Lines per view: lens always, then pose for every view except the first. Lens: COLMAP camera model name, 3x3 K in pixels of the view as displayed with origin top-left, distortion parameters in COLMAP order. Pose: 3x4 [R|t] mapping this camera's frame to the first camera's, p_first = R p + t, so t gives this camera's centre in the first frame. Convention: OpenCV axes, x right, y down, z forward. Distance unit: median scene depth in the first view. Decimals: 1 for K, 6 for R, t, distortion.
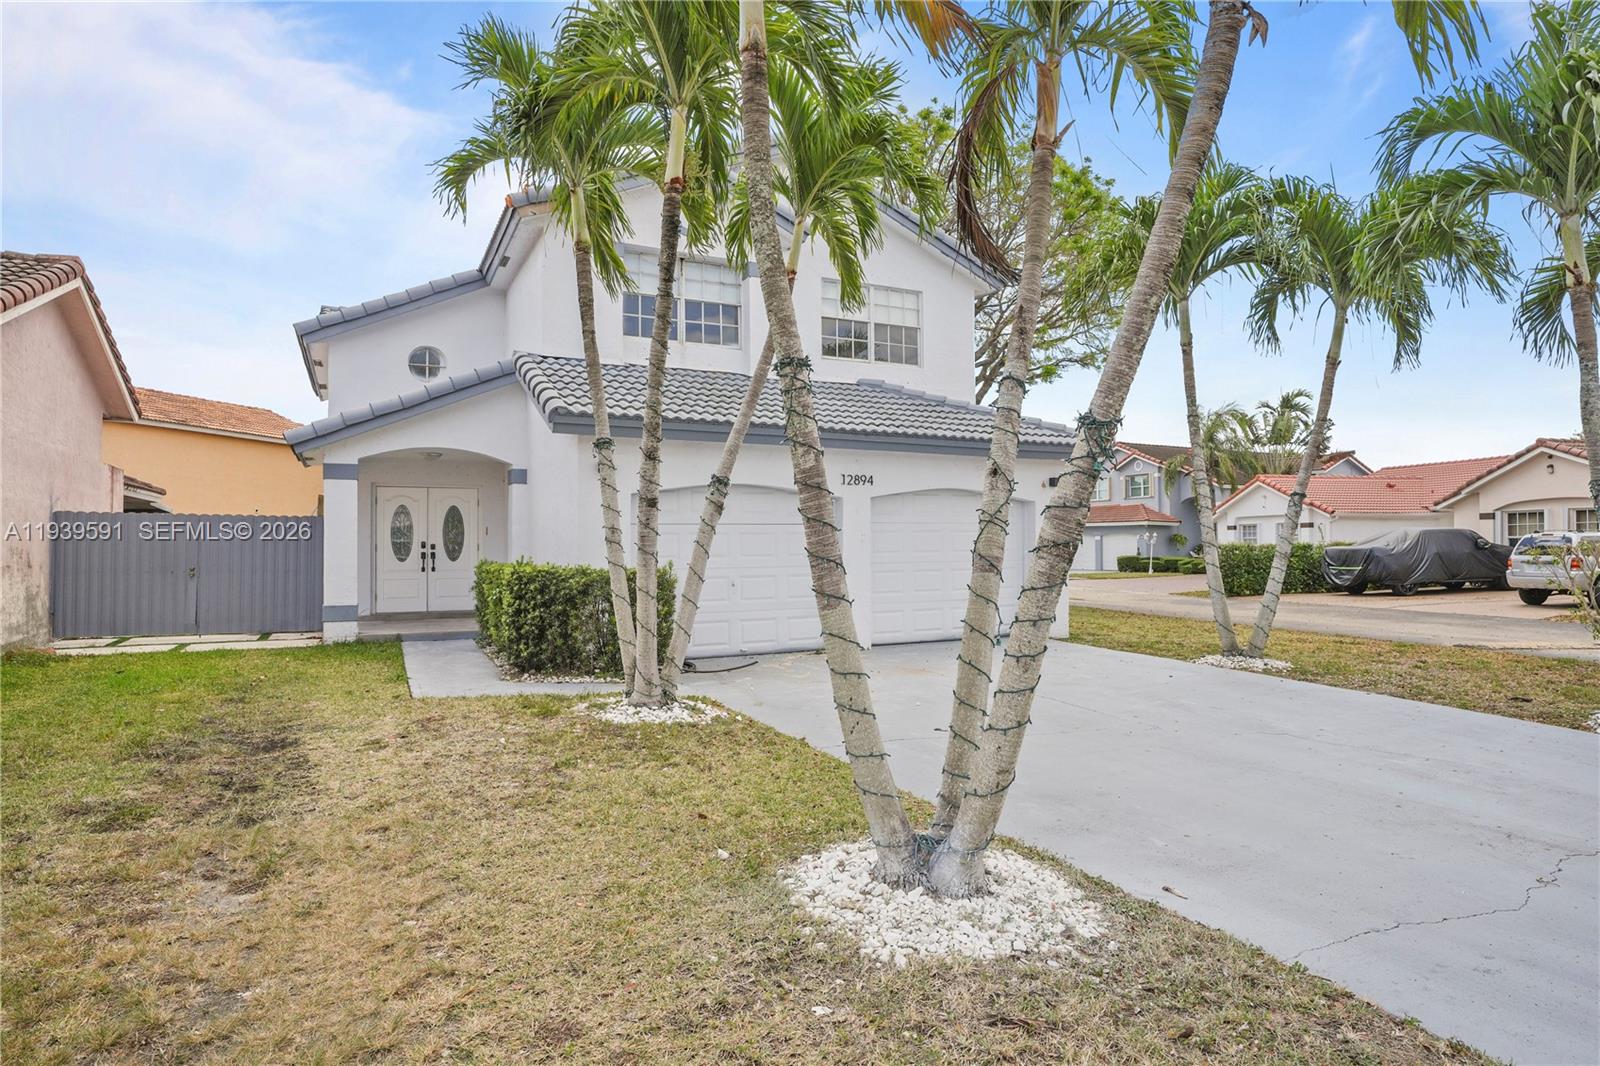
lens RADIAL K [[899.4, 0, 795.3], [0, 899.4, 554.0], [0, 0, 1]] dist [-0.003147, 0.000714]
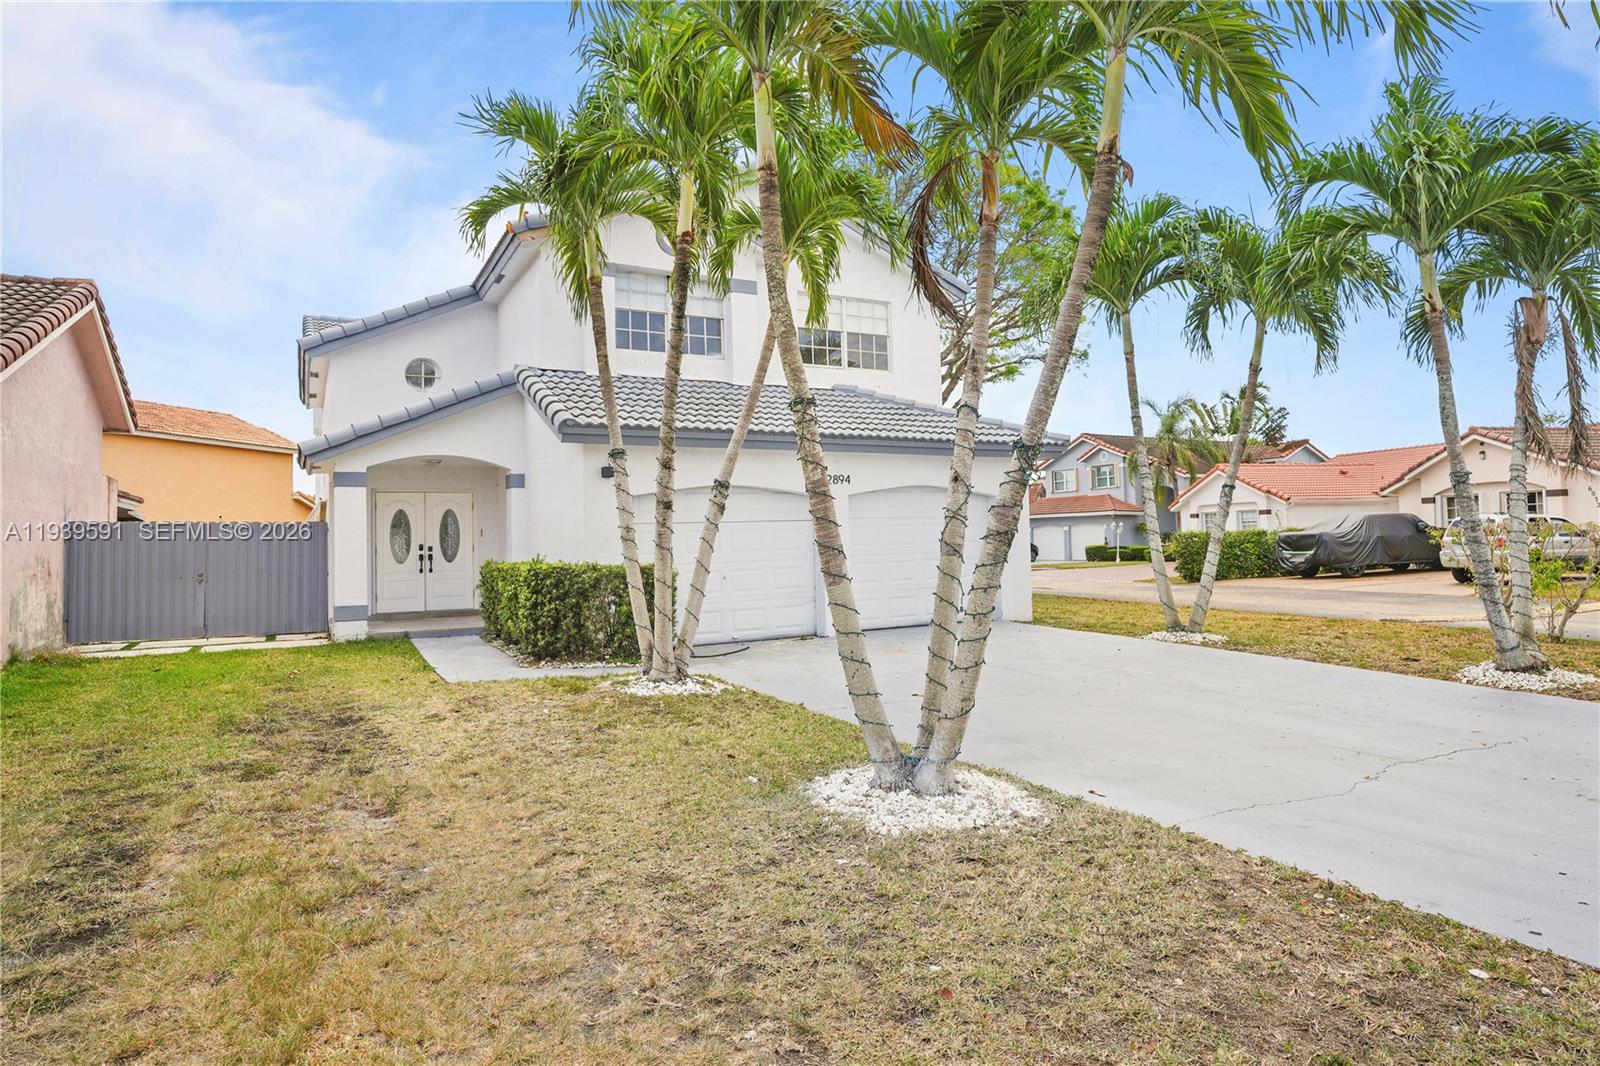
lens RADIAL K [[916.1, 0, 800.0], [0, 916.1, 533.0], [0, 0, 1]] dist [0.002798, 0.000033]
pose [[0.999035, -0.019272, 0.039474, -0.023223], [0.020013, 0.999629, -0.018465, 0.002782], [-0.039104, 0.019237, 0.999050, -0.126767]]
